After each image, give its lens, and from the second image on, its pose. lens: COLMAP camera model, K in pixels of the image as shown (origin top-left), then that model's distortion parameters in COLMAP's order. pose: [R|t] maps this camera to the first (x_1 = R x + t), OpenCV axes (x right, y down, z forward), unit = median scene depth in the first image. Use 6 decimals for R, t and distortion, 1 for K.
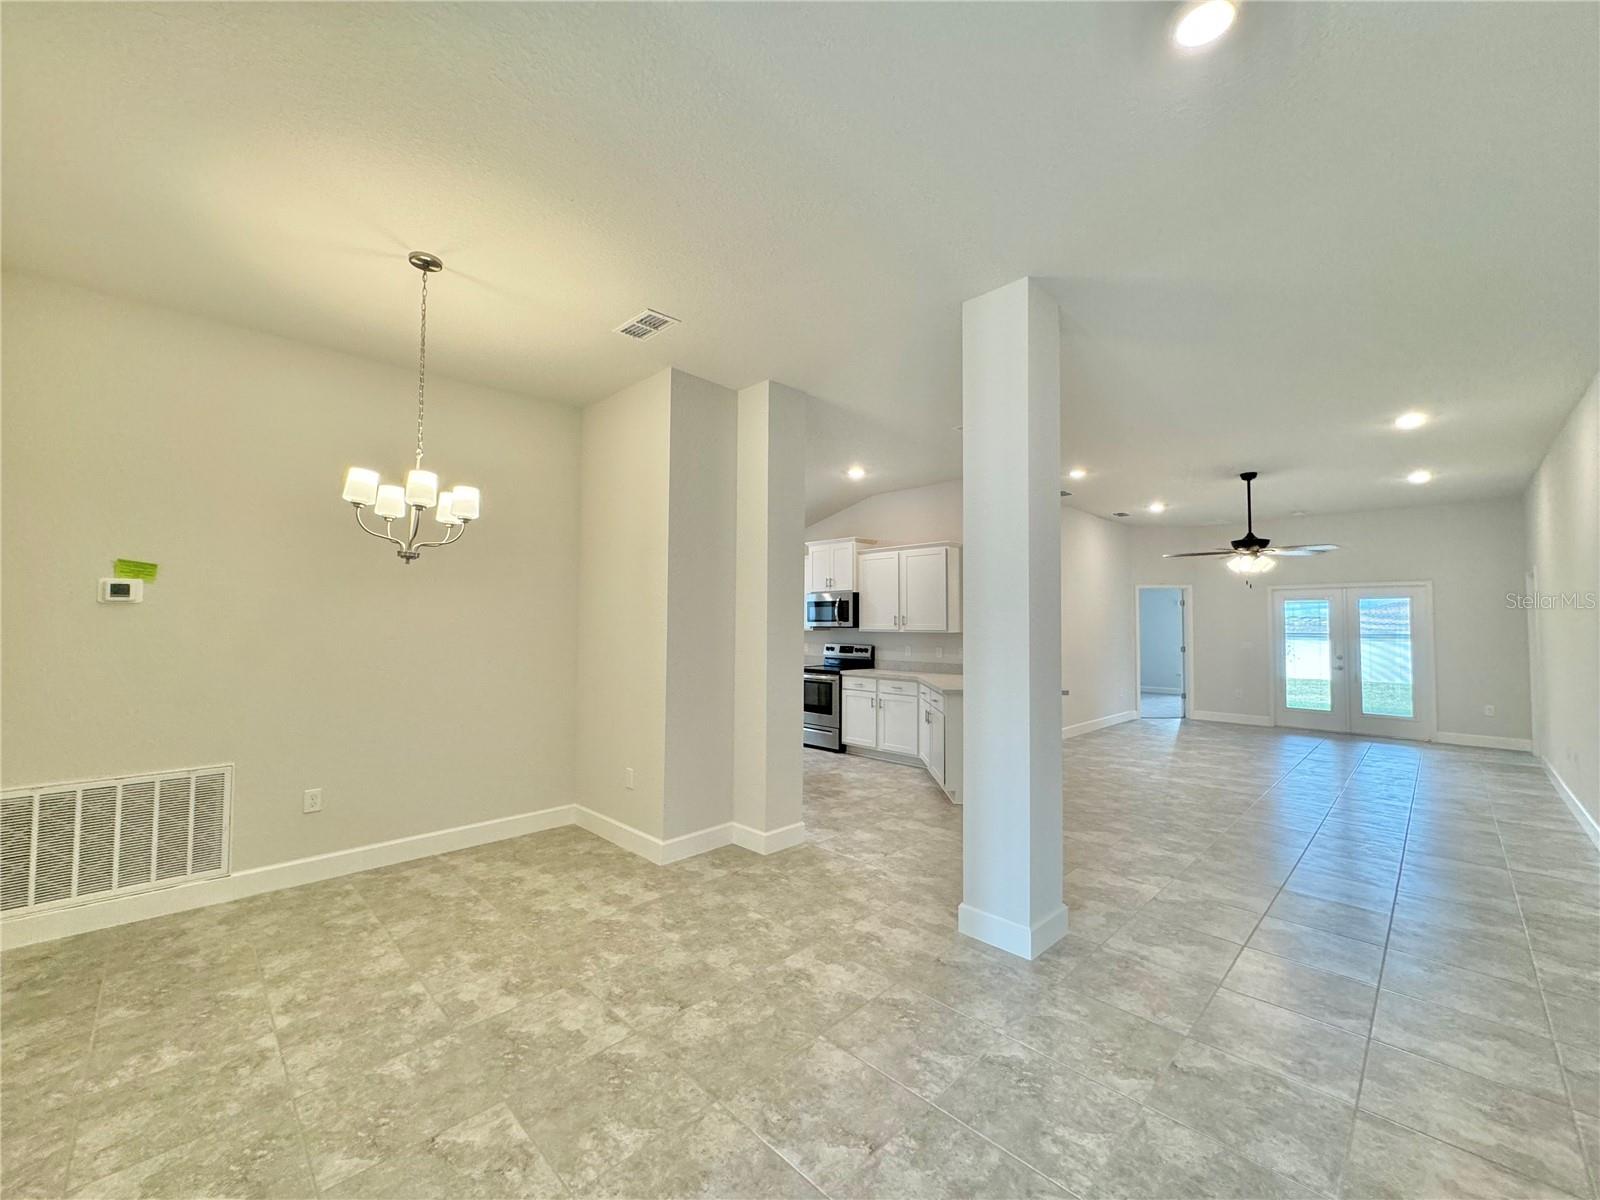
lens RADIAL K [[637.3, 0, 802.3], [0, 637.3, 599.1], [0, 0, 1]] dist [-0.001030, 0.000650]
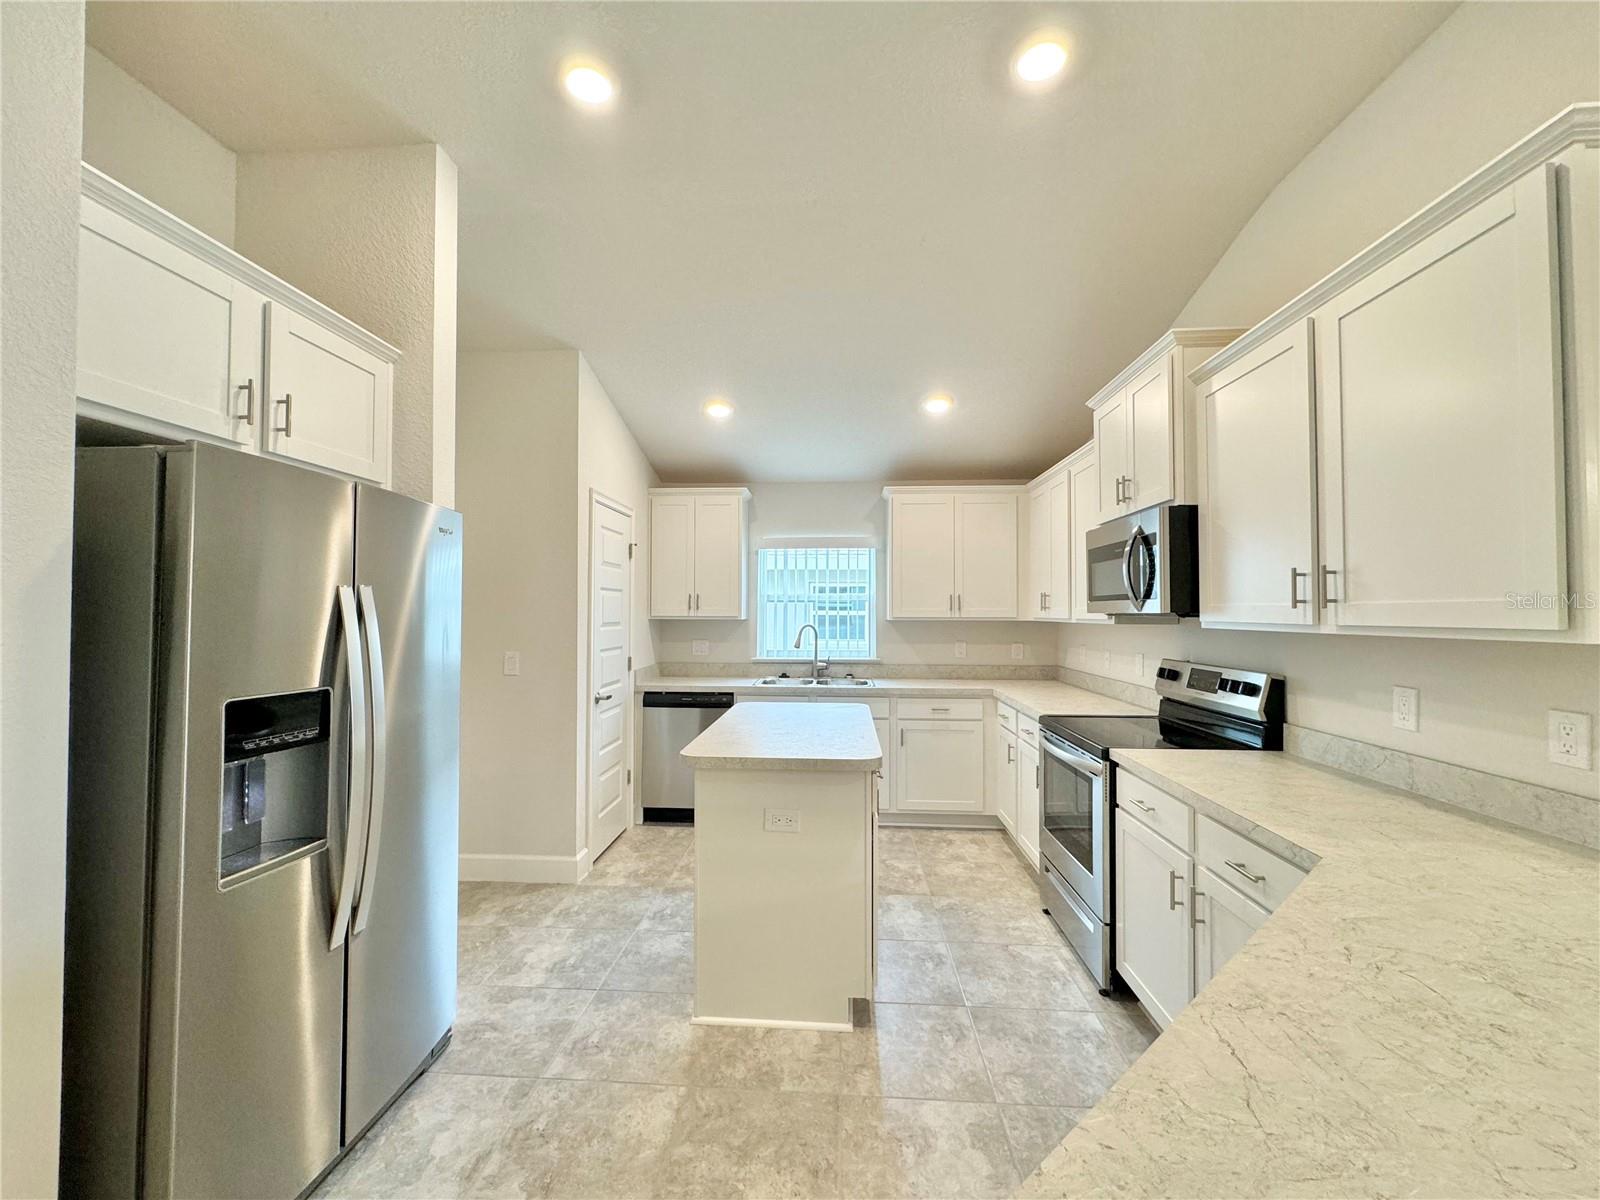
lens RADIAL K [[637.3, 0, 802.3], [0, 637.3, 599.1], [0, 0, 1]] dist [-0.001030, 0.000650]
pose [[0.666452, -0.019083, -0.745304, 0.177480], [0.029214, 0.999573, 0.000531, 0.028001], [0.744976, -0.022127, 0.666725, 0.595723]]
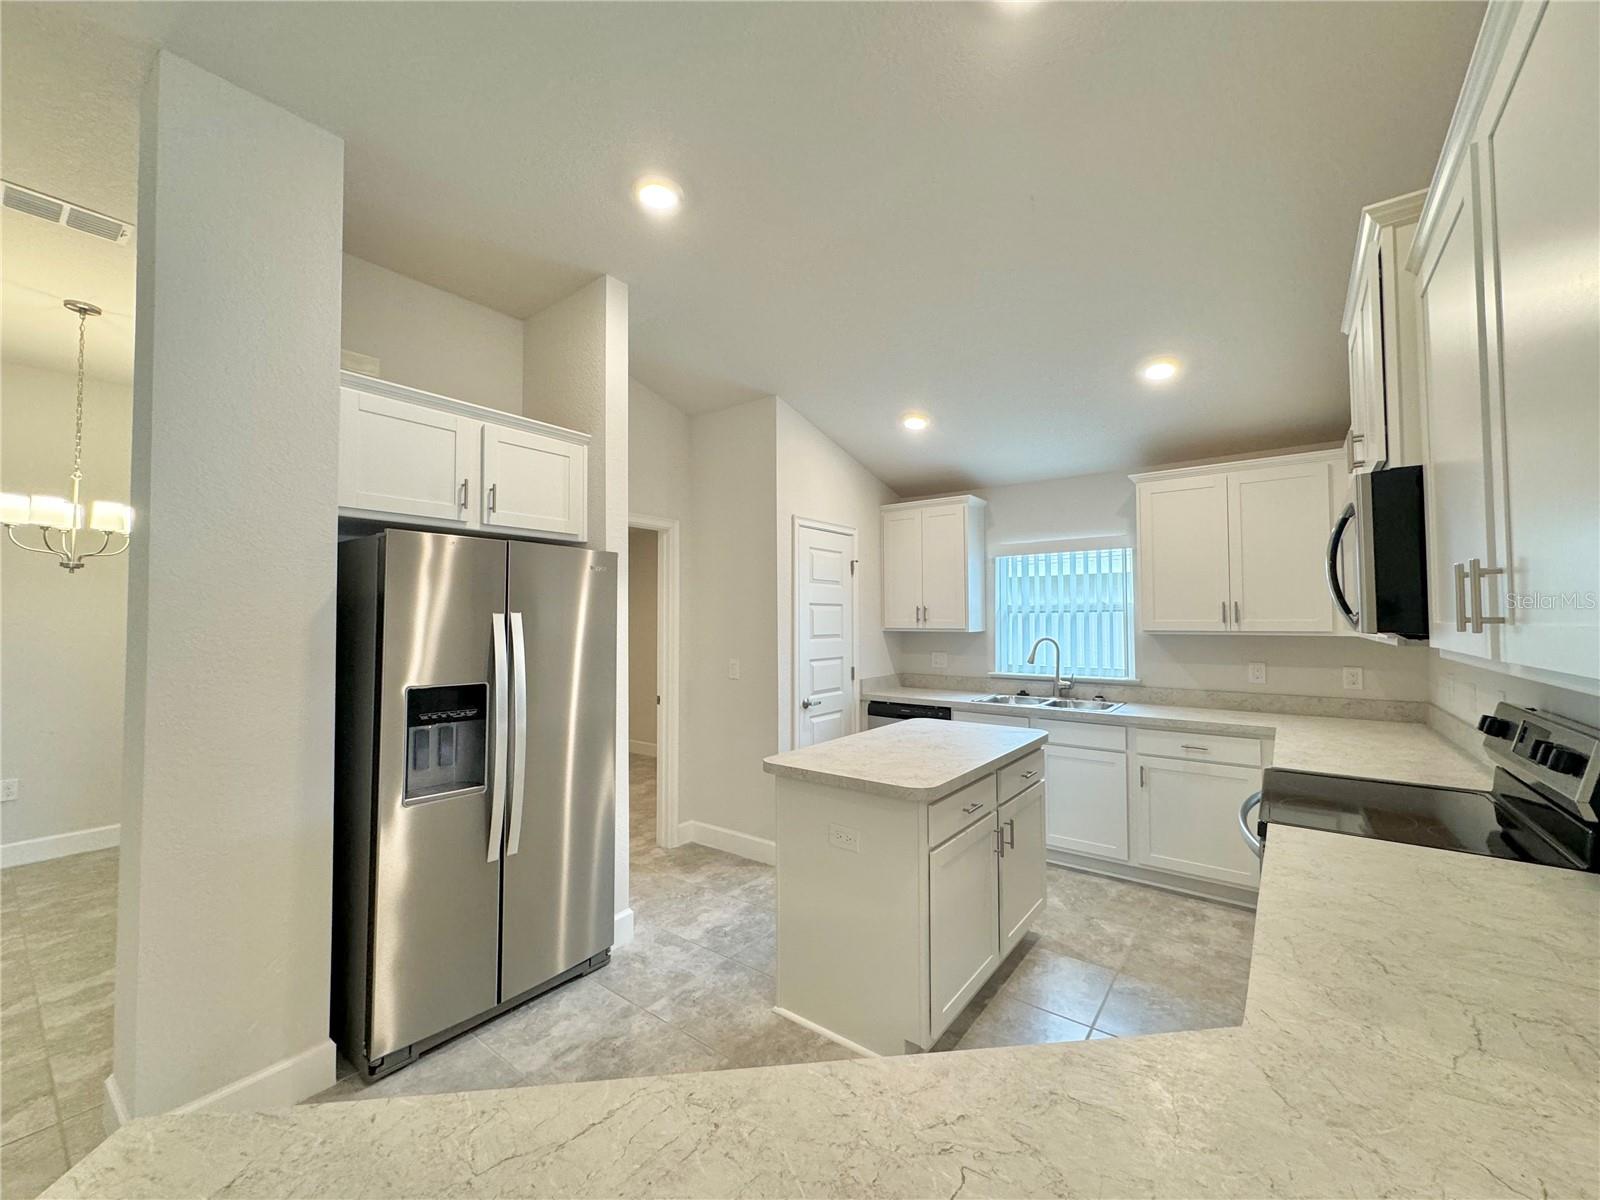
lens RADIAL K [[637.3, 0, 802.3], [0, 637.3, 599.1], [0, 0, 1]] dist [-0.001030, 0.000650]
pose [[0.140014, -0.037392, -0.989443, 0.236313], [0.040624, 0.998662, -0.031992, 0.028312], [0.989316, -0.035716, 0.141346, 0.711070]]
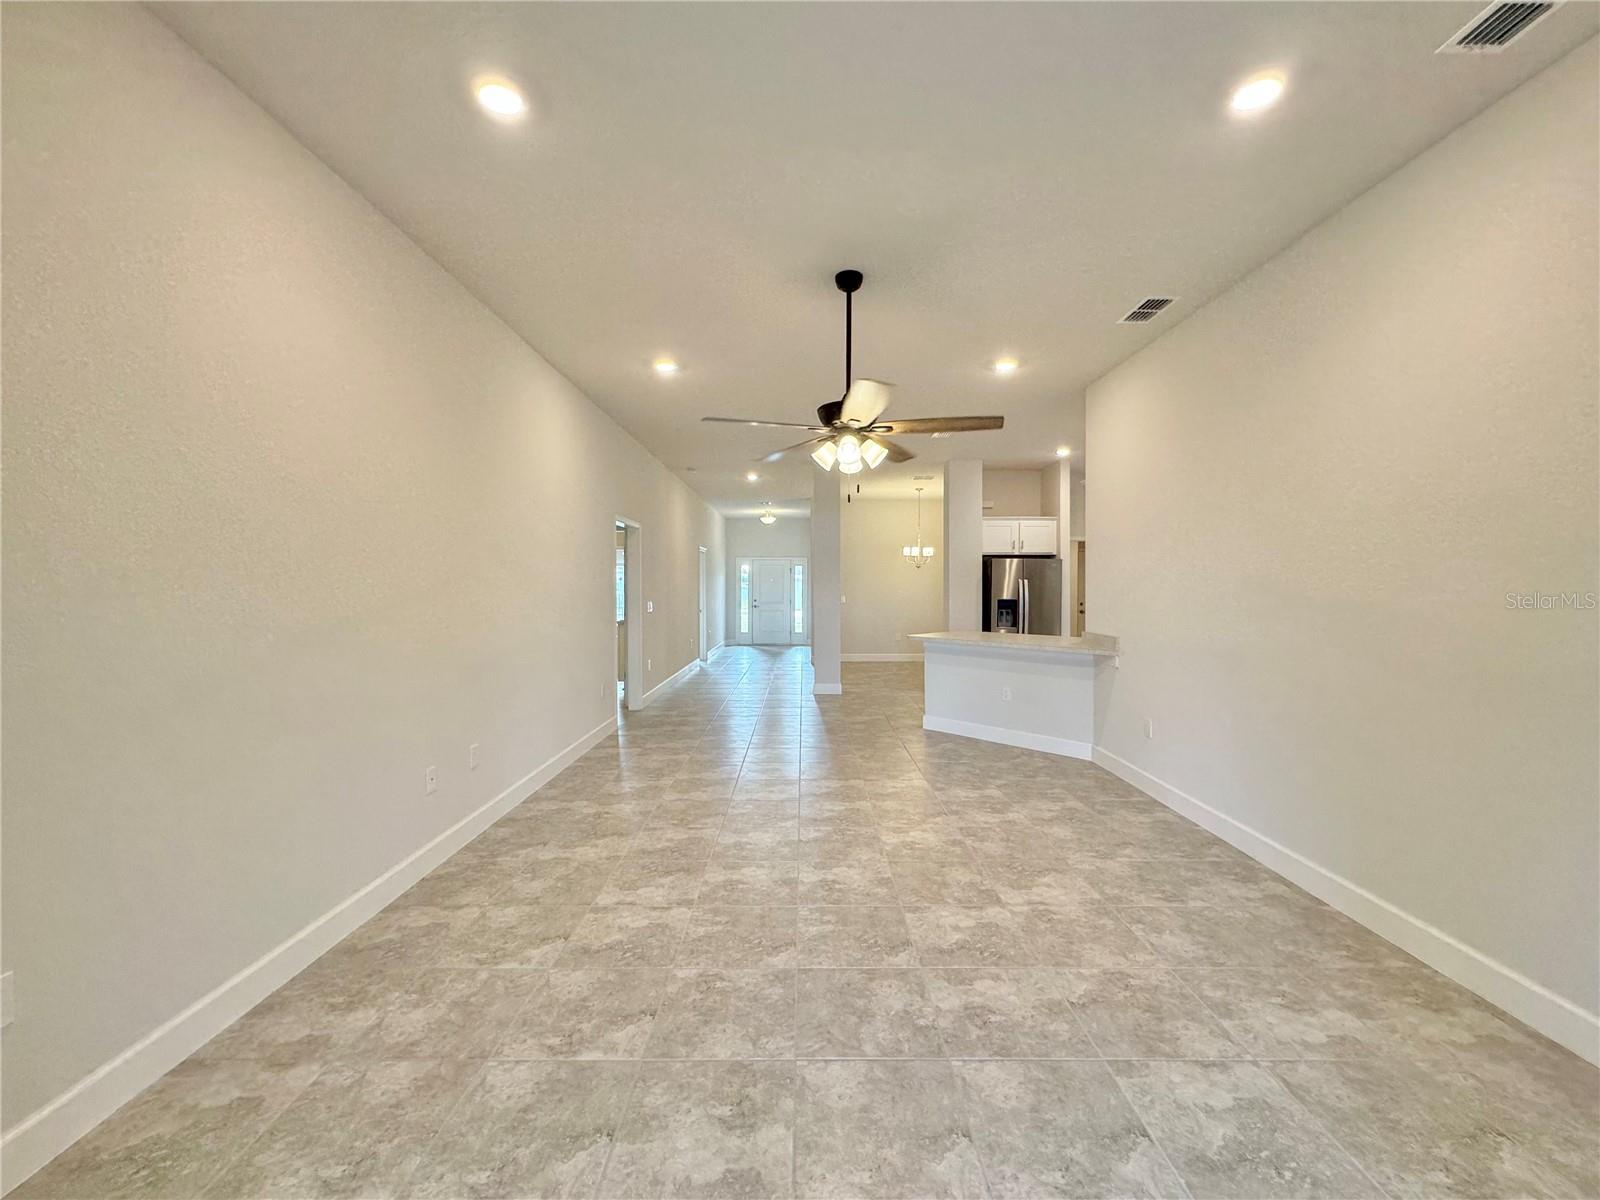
lens RADIAL K [[637.3, 0, 802.3], [0, 637.3, 599.1], [0, 0, 1]] dist [-0.001030, 0.000650]
pose [[-0.706014, 0.007798, -0.708155, 0.885868], [0.022903, 0.999668, -0.011826, 0.054102], [0.707828, -0.024568, -0.705958, 1.079169]]
